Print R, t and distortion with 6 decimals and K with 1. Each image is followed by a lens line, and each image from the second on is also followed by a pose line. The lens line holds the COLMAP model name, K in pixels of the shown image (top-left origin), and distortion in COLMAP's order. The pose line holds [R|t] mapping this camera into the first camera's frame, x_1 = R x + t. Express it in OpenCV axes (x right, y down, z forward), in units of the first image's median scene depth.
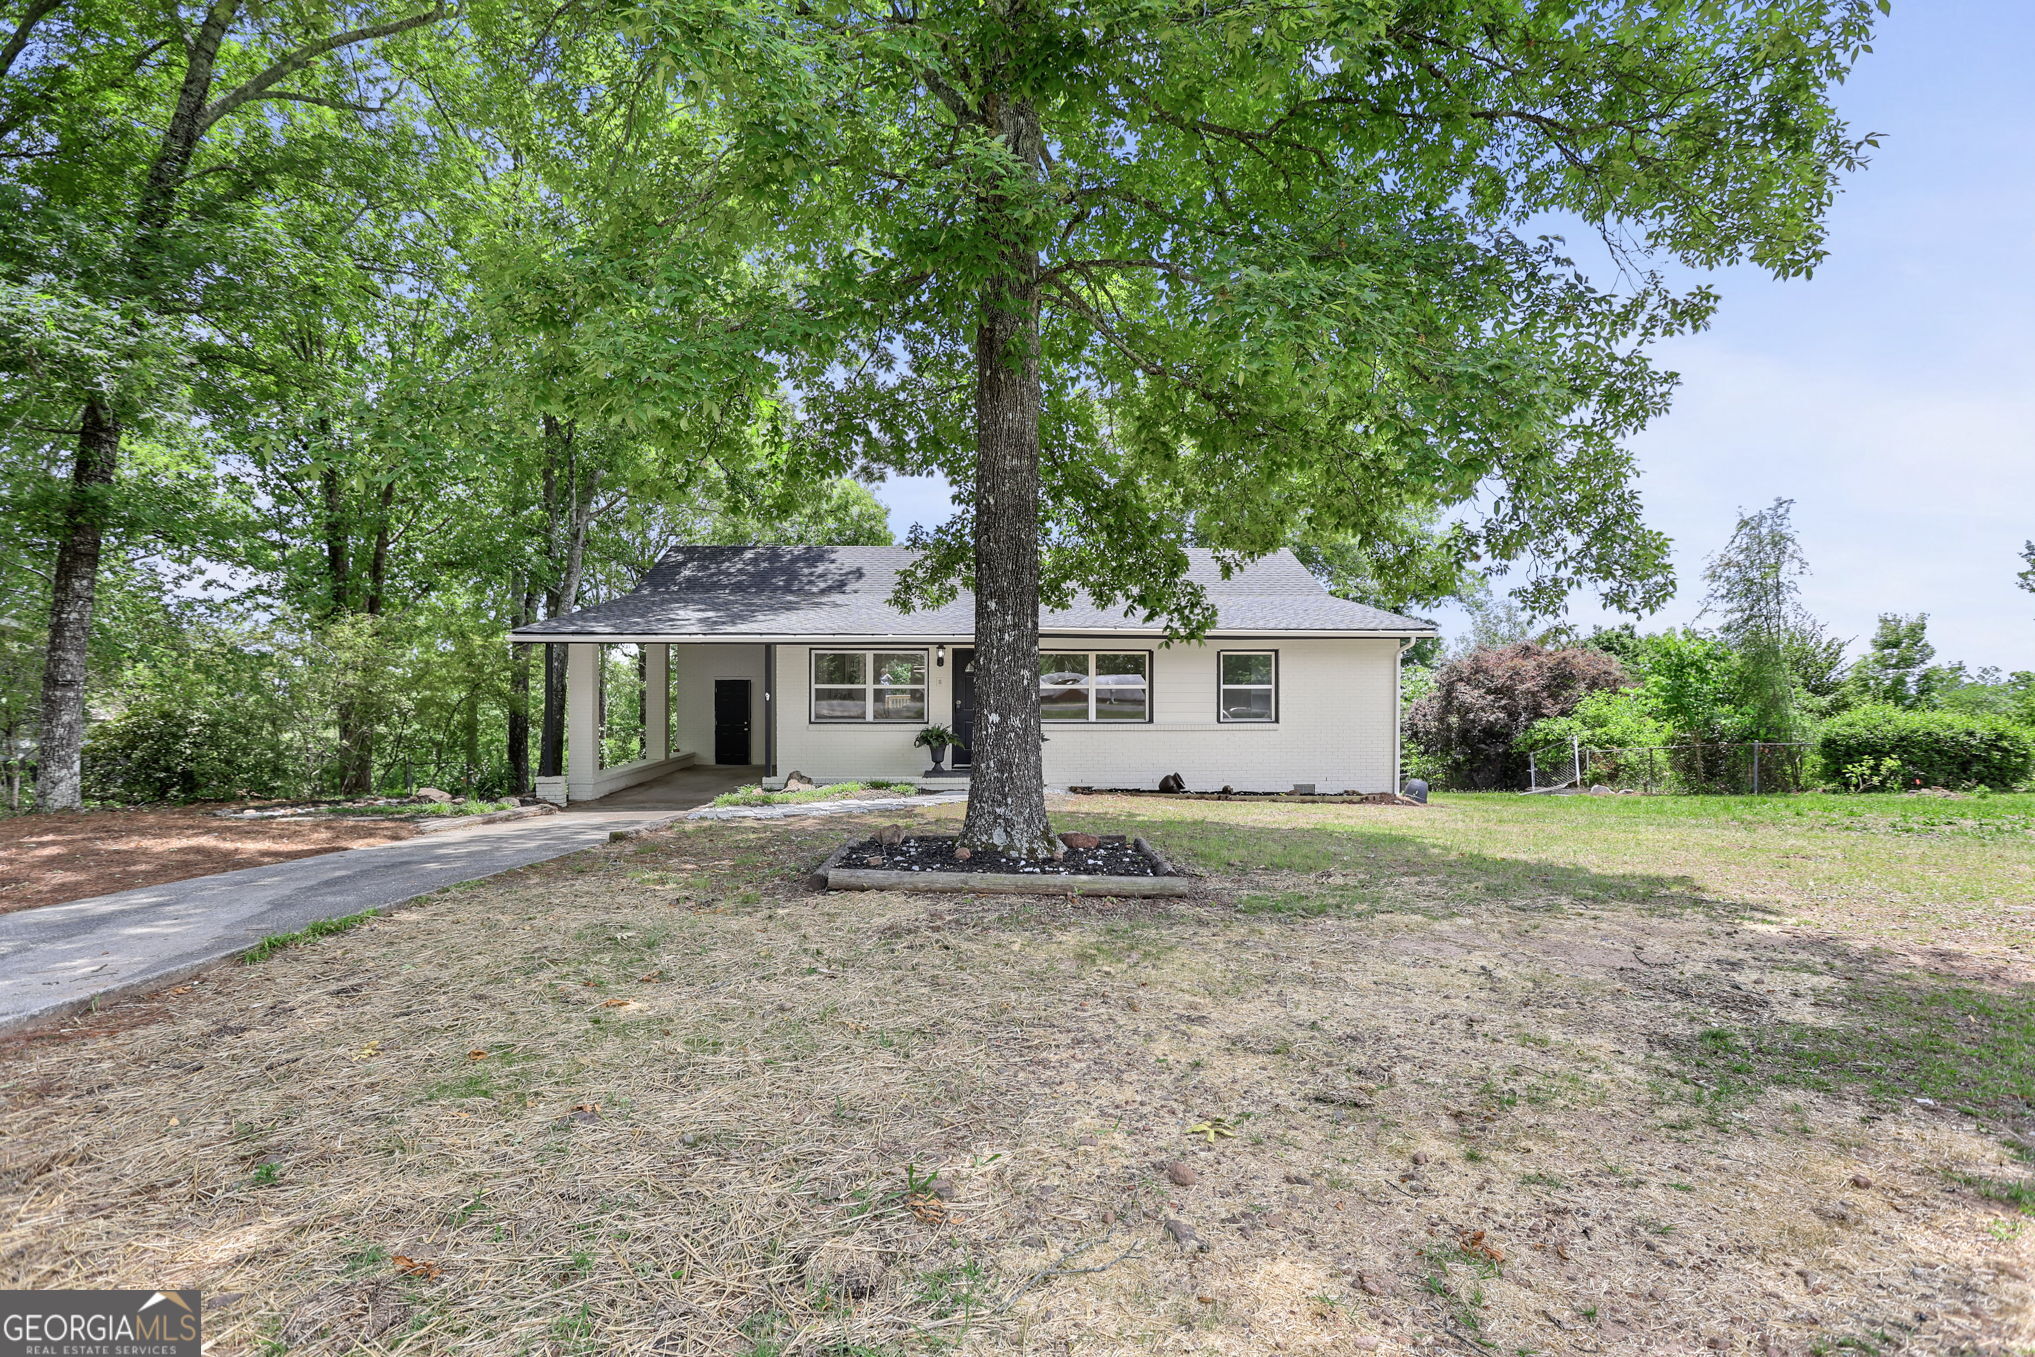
lens RADIAL K [[938.2, 0, 1007.9], [0, 938.2, 683.6], [0, 0, 1]] dist [-0.016524, 0.008383]
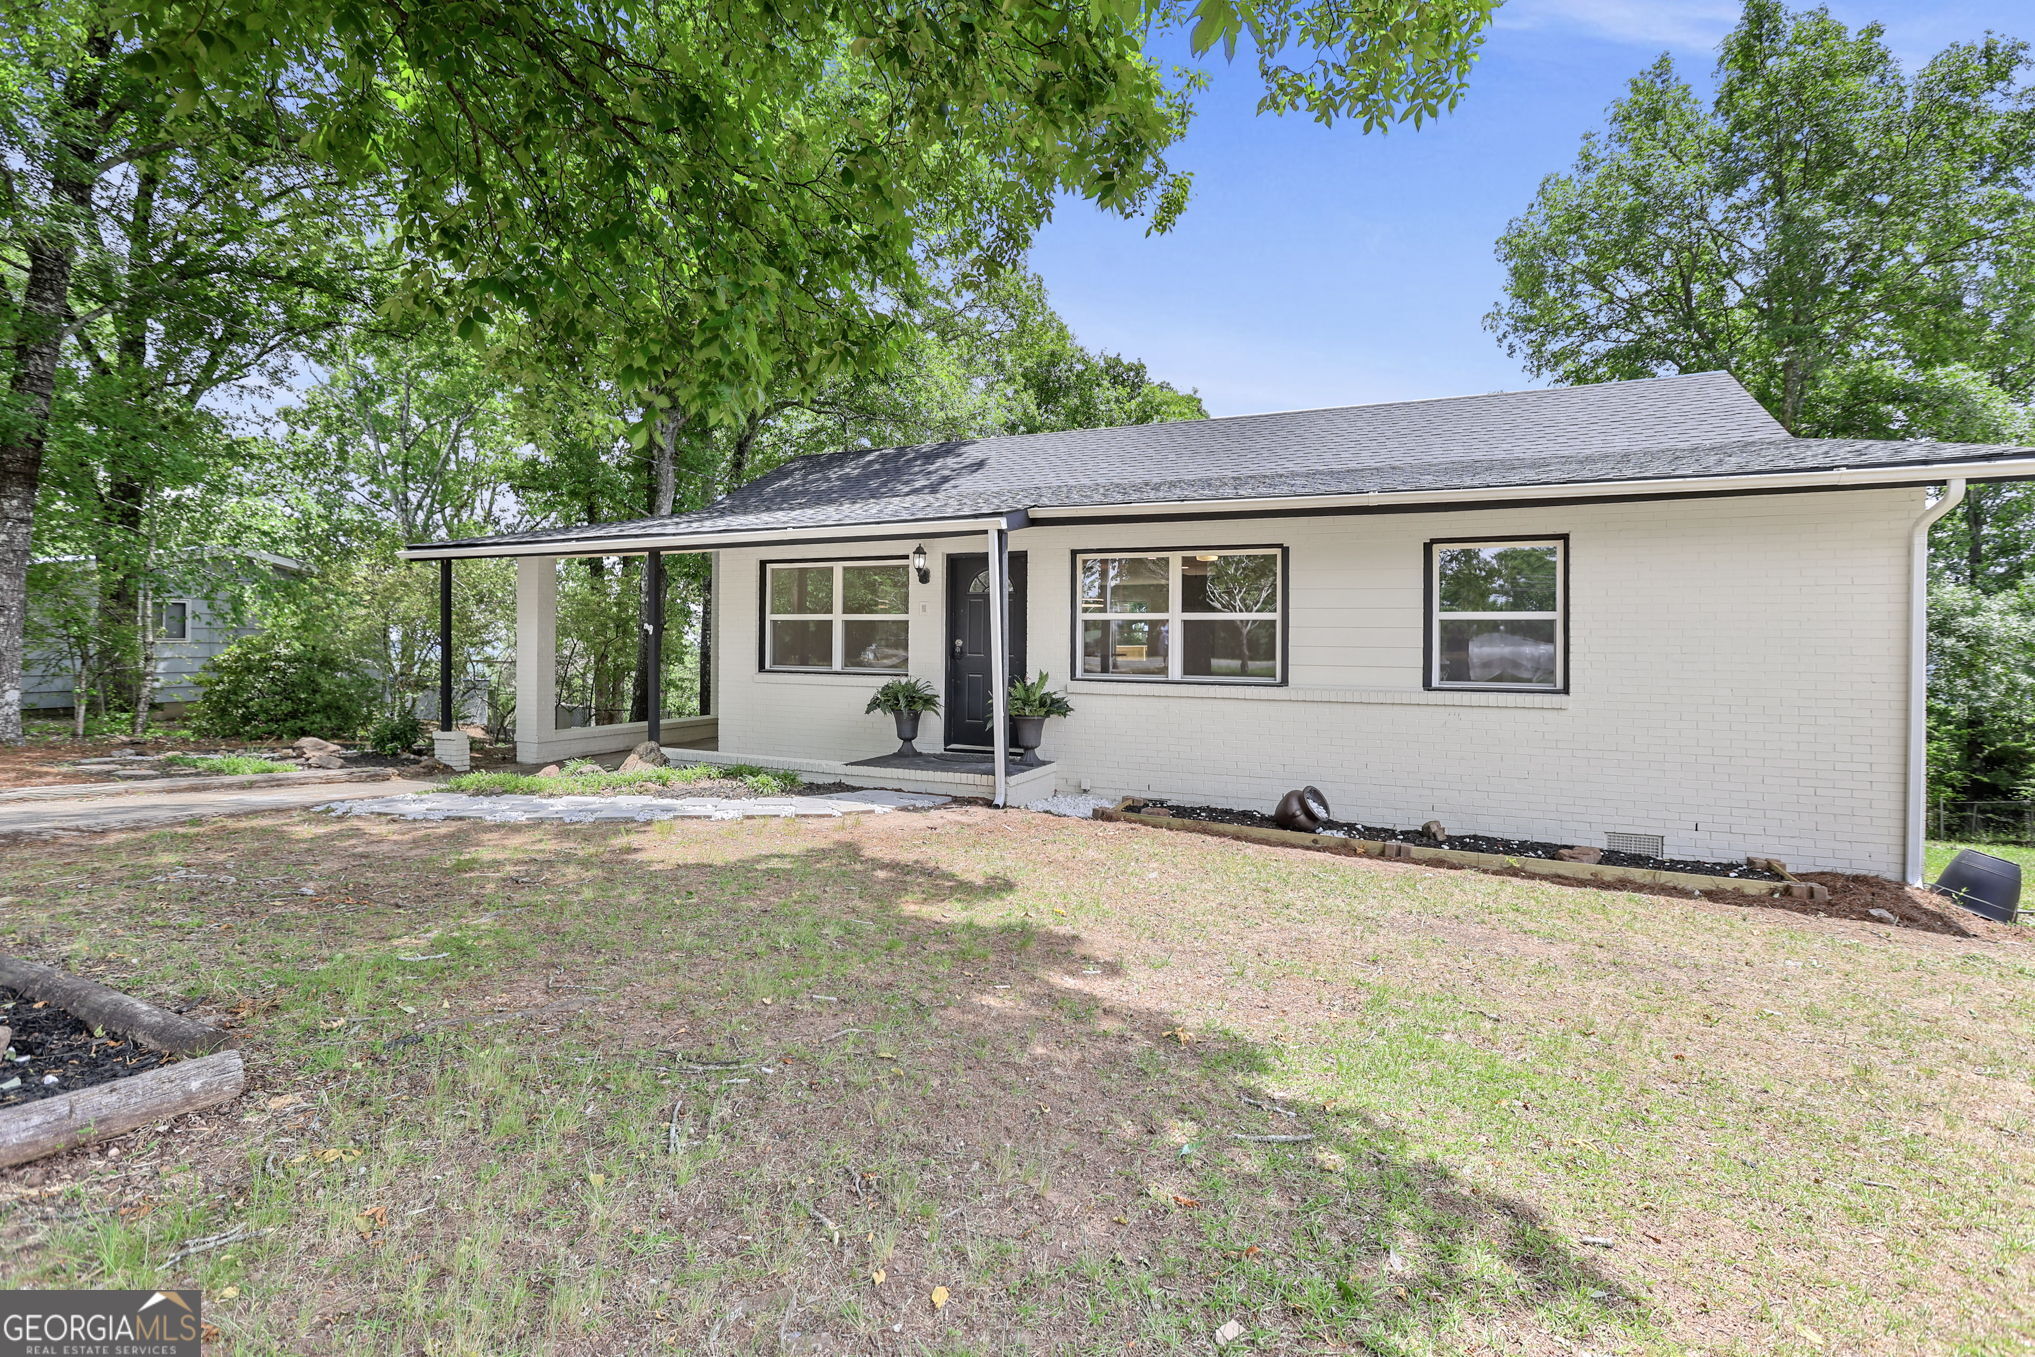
lens RADIAL K [[970.0, 0, 995.9], [0, 970.0, 649.6], [0, 0, 1]] dist [-0.014866, 0.008388]
pose [[0.881968, 0.011597, -0.471167, 0.263614], [-0.007782, 0.999919, 0.010045, 0.017815], [0.471245, -0.005193, 0.881987, 0.455108]]
